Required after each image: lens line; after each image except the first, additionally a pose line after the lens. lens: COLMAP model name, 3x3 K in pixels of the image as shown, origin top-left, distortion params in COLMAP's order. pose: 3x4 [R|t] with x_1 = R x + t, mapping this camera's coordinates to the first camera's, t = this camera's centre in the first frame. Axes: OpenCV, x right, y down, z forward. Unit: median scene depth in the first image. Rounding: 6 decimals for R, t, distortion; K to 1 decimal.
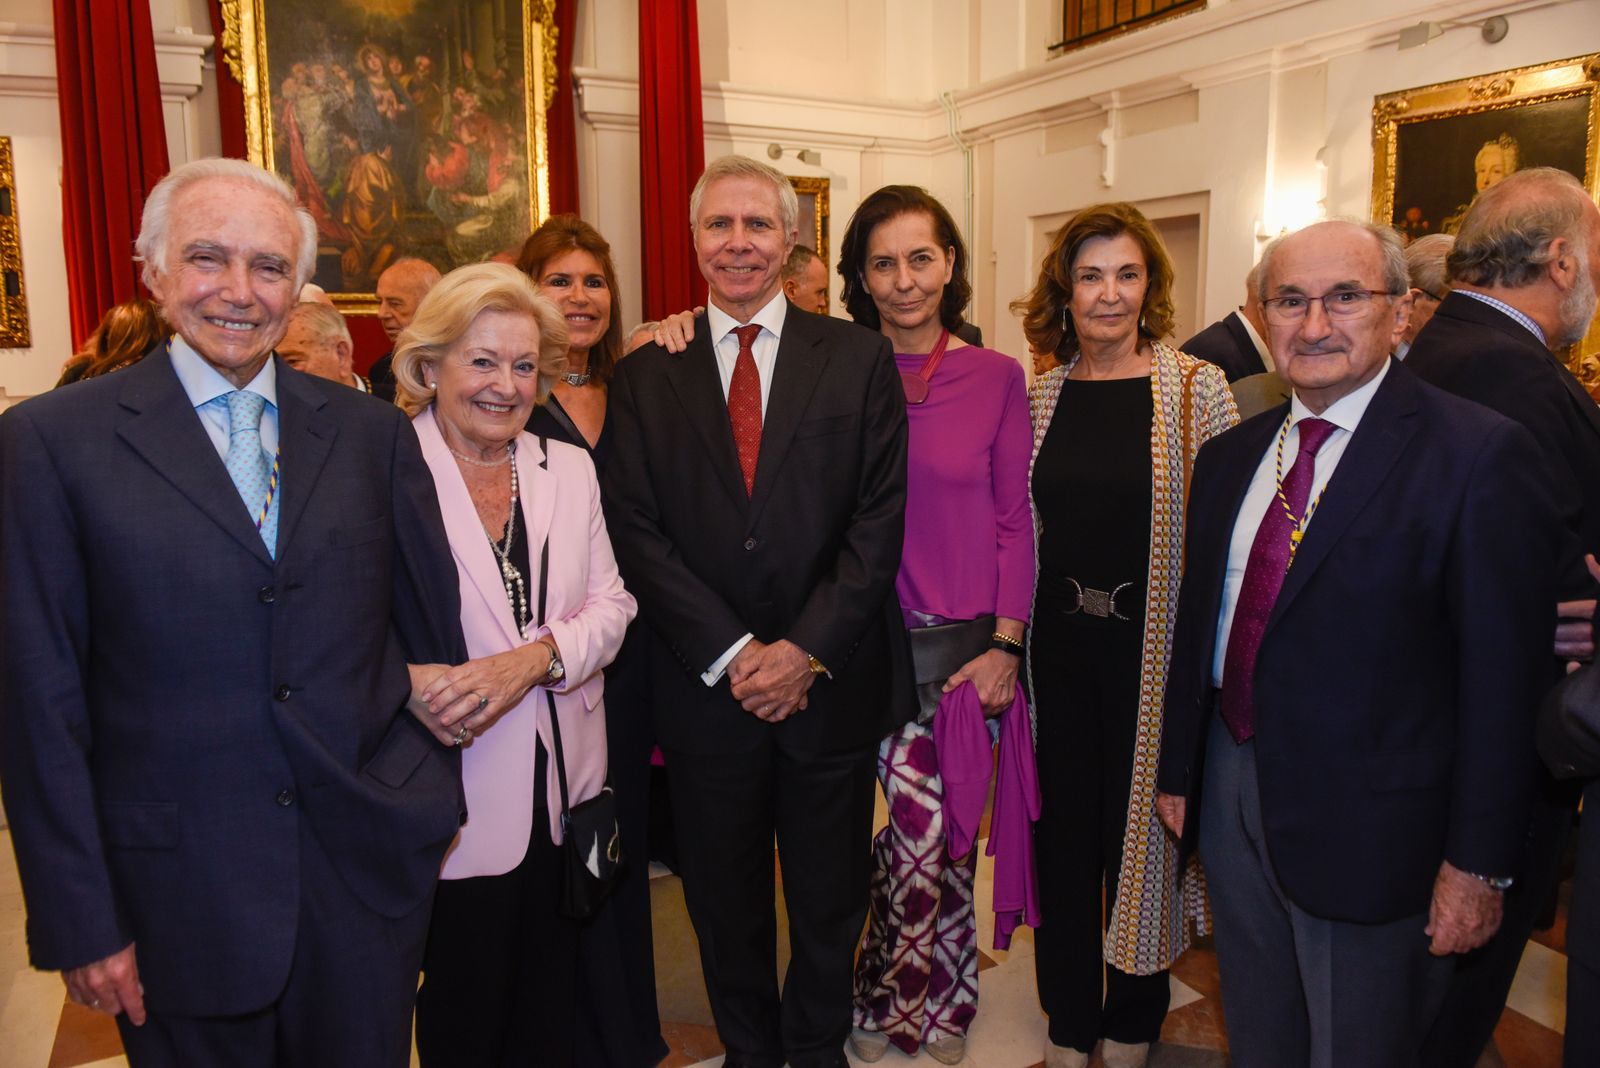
lens RADIAL K [[1103.7, 0, 799.0], [0, 1103.7, 525.5], [0, 0, 1]] dist [-0.046740, -0.005306]
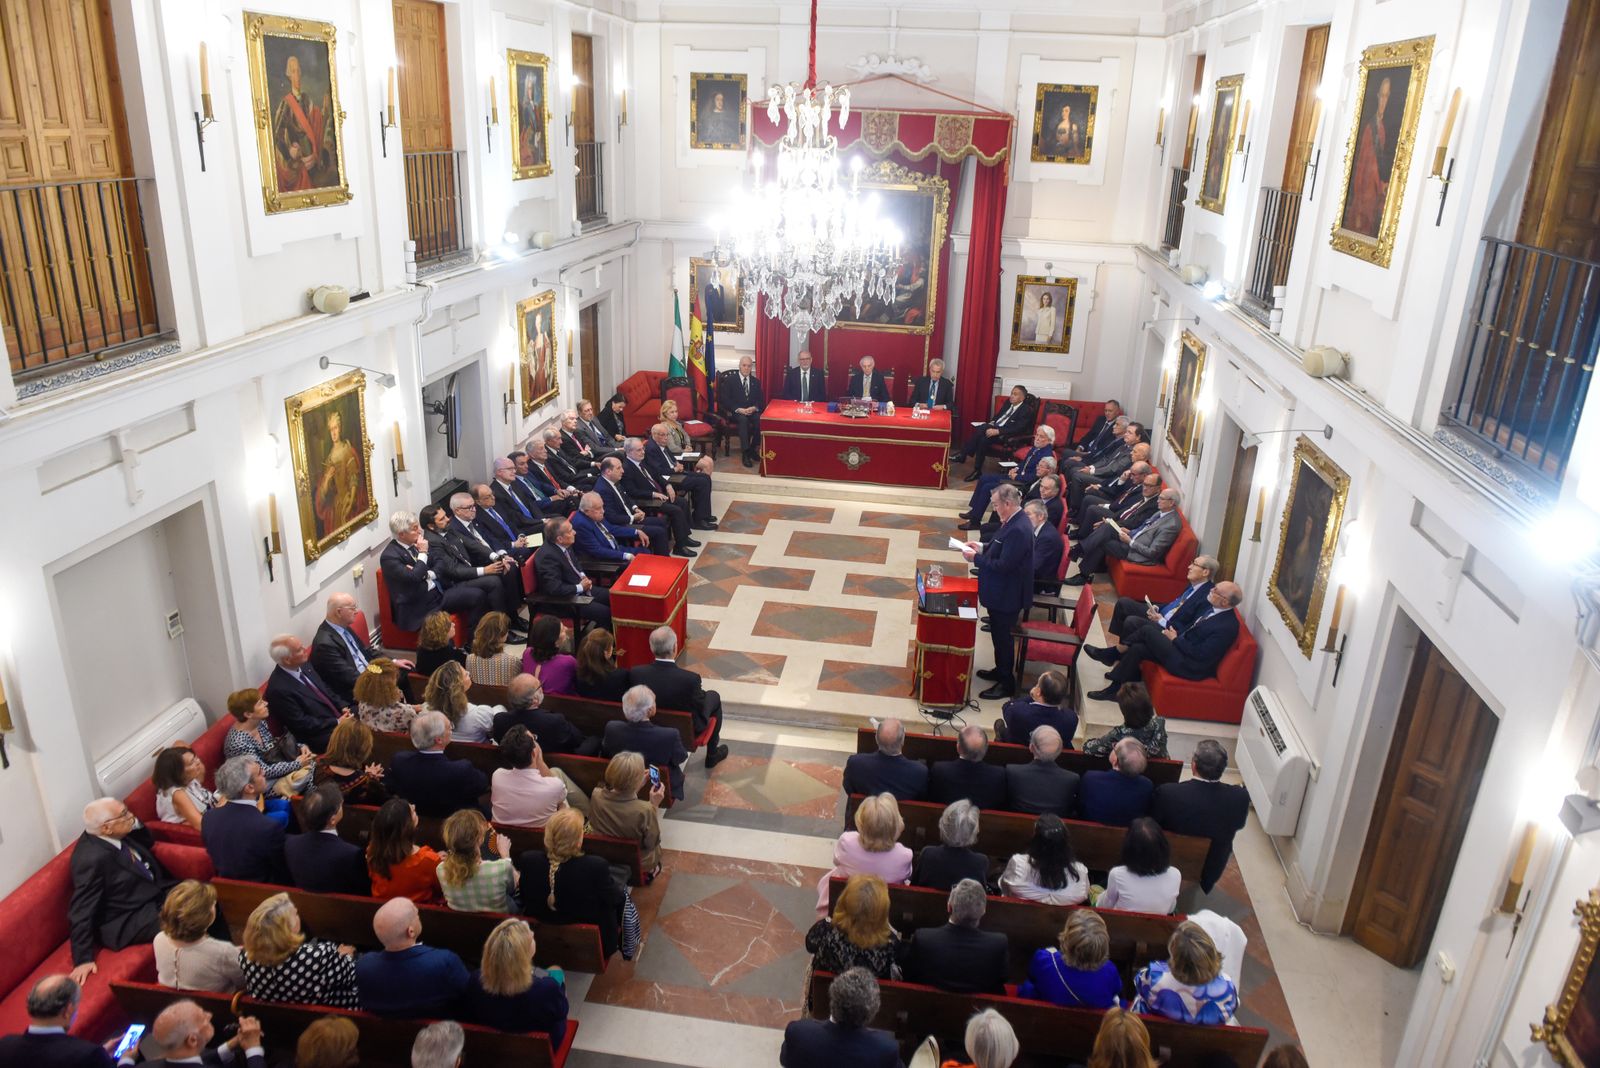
lens RADIAL K [[1103.7, 0, 799.0], [0, 1103.7, 525.5], [0, 0, 1]] dist [-0.046740, -0.005306]
pose [[0.817251, 0.236148, -0.525676, 0.942302], [-0.138348, 0.965906, 0.218827, -0.296059], [0.559429, -0.106111, 0.822058, -1.220294]]
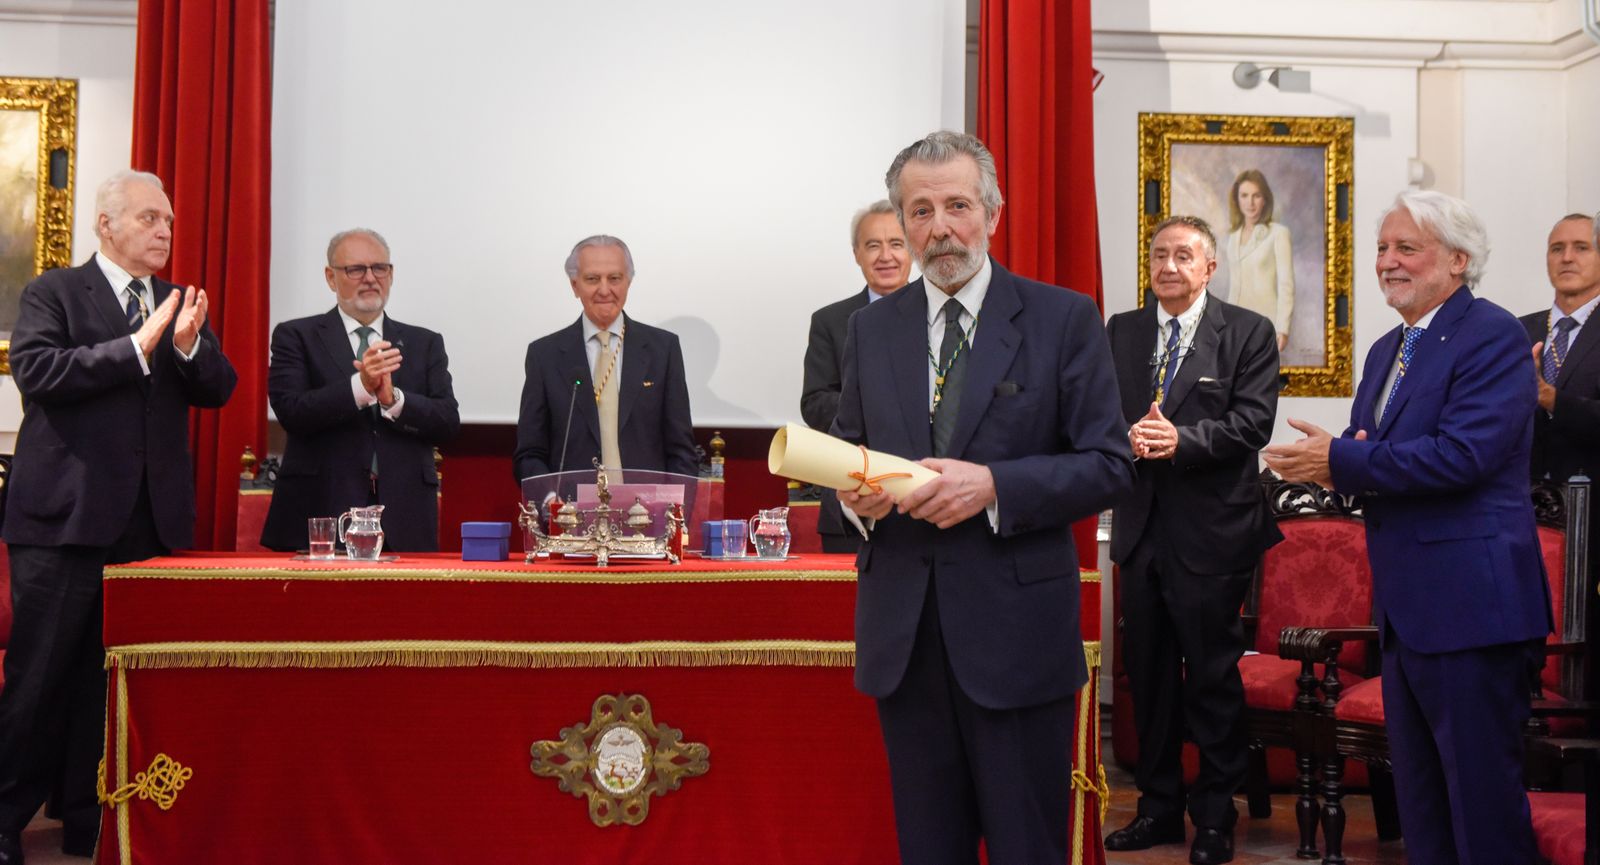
lens RADIAL K [[2107.7, 0, 796.1], [0, 2107.7, 323.9], [0, 0, 1]] dist [0.120671, -0.002990]
pose [[0.930732, -0.003342, -0.365686, 0.190290], [-0.082777, 0.972079, -0.219567, 0.055669], [0.356210, 0.234628, 0.904469, -0.063881]]
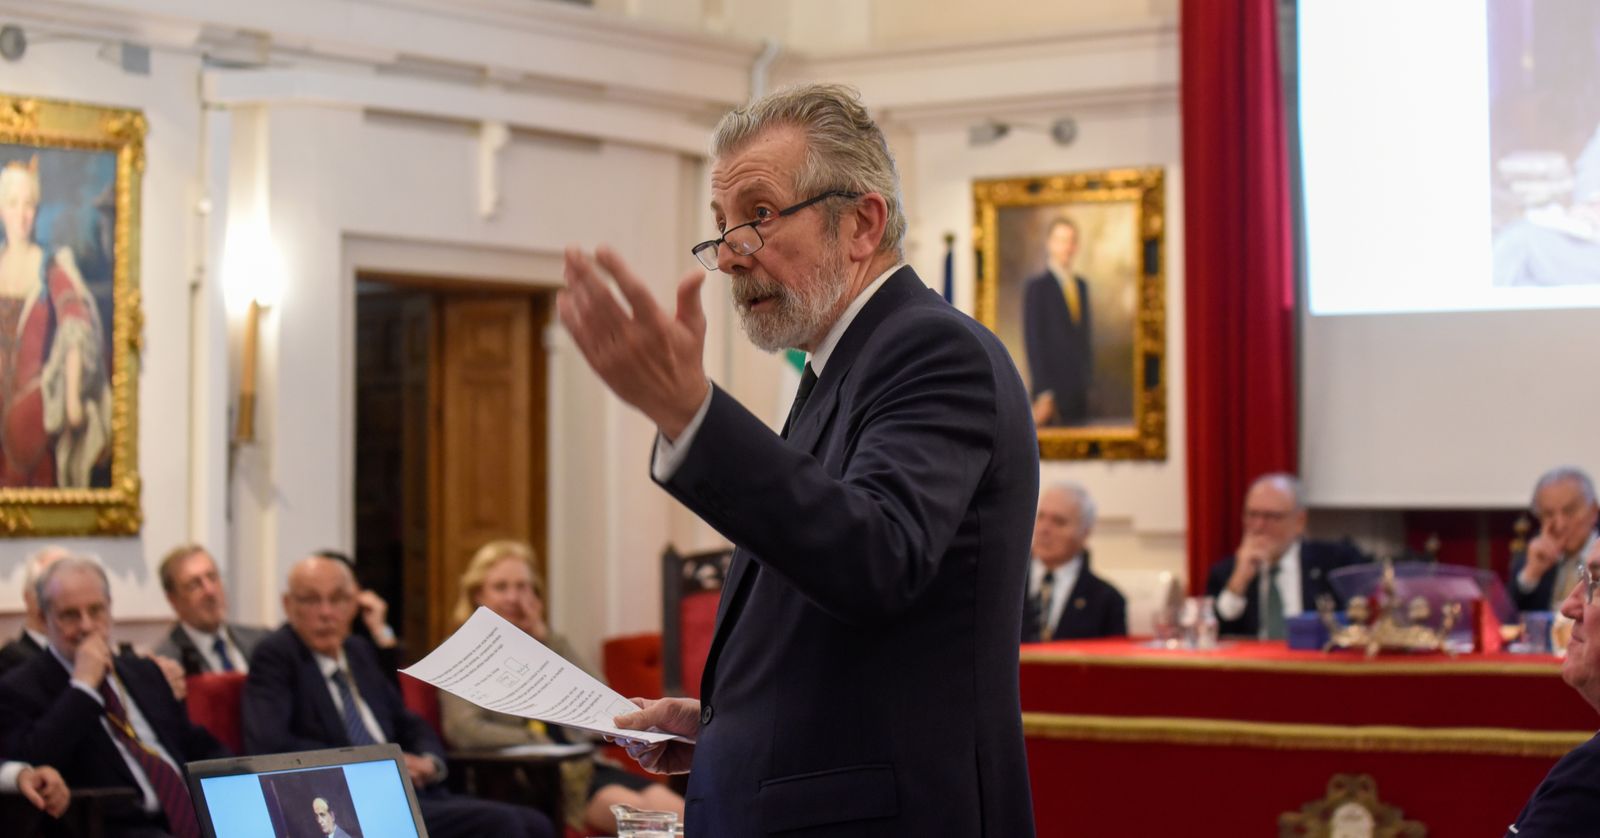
lens RADIAL K [[3286.1, 0, 800.0], [0, 3286.1, 419.0], [0, 0, 1]] dist [-0.304716, -0.117283]
pose [[0.481366, -0.010824, -0.876453, 0.906816], [-0.151088, 0.983932, -0.095132, 0.038357], [0.863400, 0.178215, 0.471996, -0.179759]]
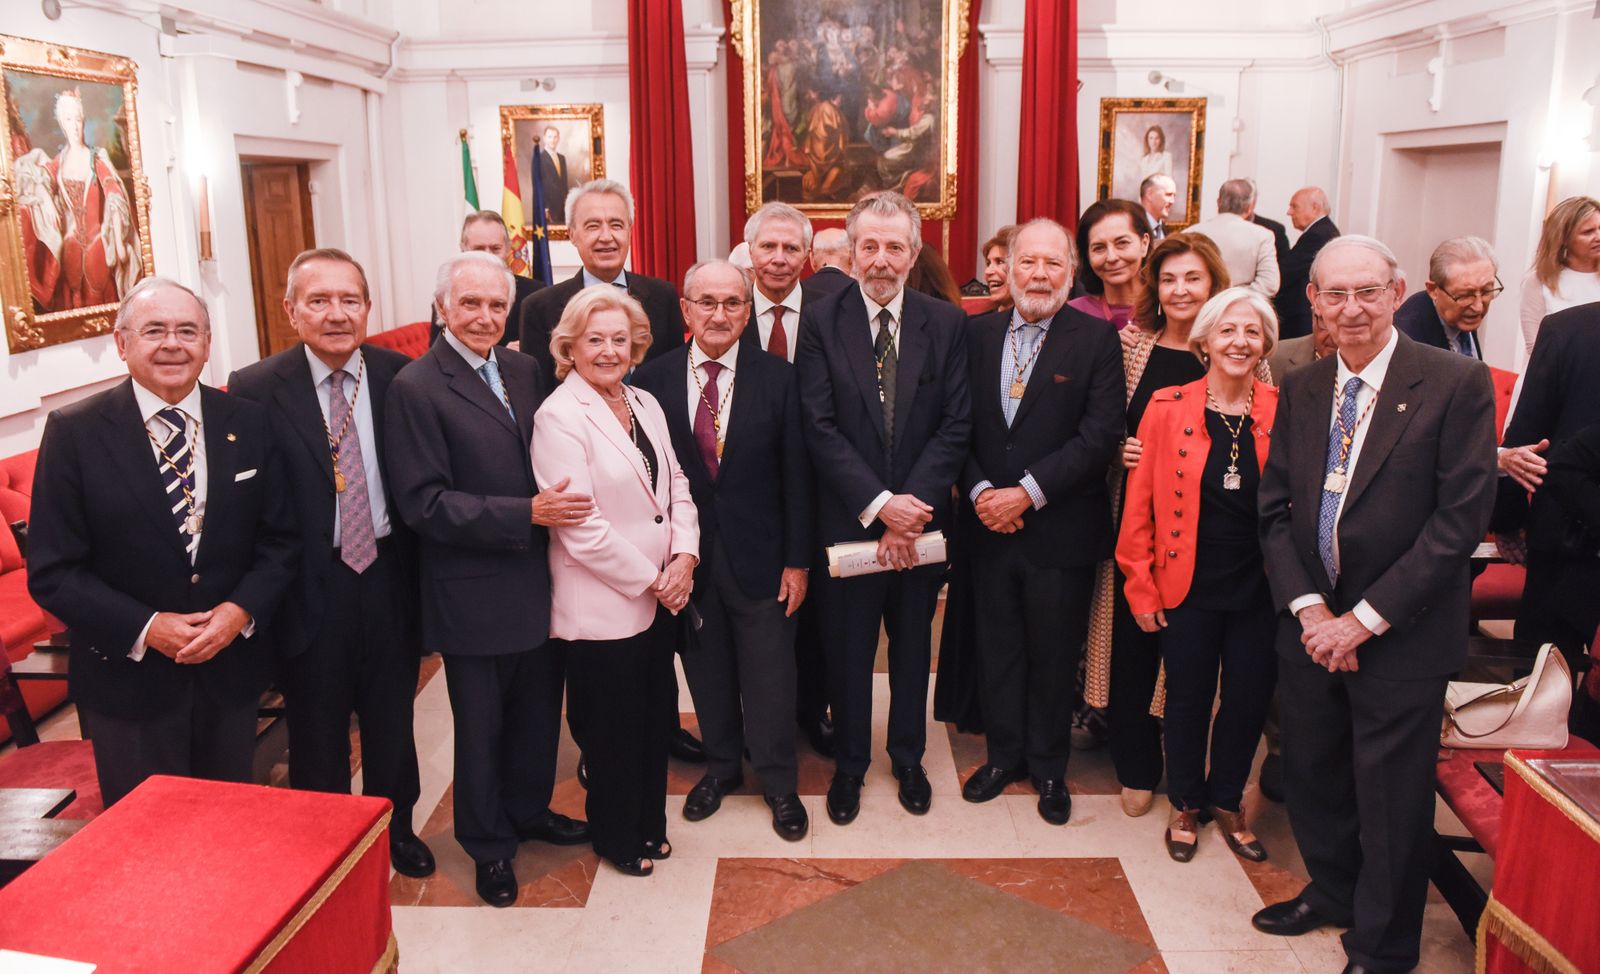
lens RADIAL K [[1098.8, 0, 800.8], [0, 1098.8, 432.5], [0, 0, 1]] dist [-0.045365, -0.001028]
pose [[0.882314, 0.100091, -0.459896, 0.250921], [-0.076862, 0.994650, 0.069013, -0.018482], [0.464343, -0.025543, 0.885287, -0.244059]]
